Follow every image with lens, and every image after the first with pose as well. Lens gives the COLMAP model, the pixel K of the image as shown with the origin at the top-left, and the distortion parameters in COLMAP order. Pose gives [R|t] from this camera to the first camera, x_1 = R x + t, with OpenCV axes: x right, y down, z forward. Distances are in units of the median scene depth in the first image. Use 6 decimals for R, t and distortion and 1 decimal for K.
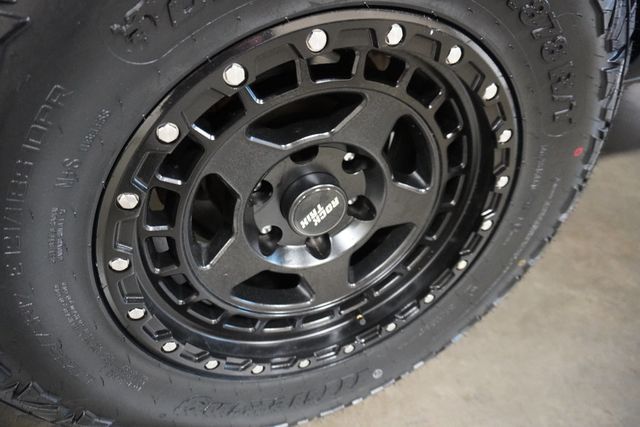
lens RADIAL K [[432.7, 0, 318.0], [0, 432.7, 215.8], [0, 0, 1]] dist [-0.019330, 0.010050]
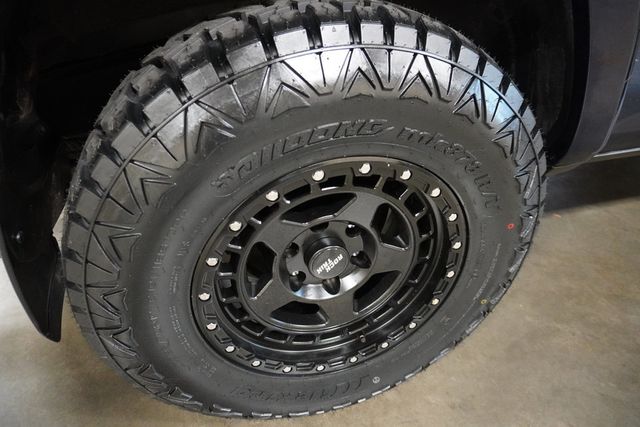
lens RADIAL K [[432.7, 0, 322.1], [0, 432.7, 212.4], [0, 0, 1]] dist [-0.019330, 0.010050]
pose [[0.994044, 0.016526, -0.107722, 0.127480], [-0.022606, 0.998204, -0.055469, -0.095806], [0.106612, 0.057574, 0.992632, -0.469553]]
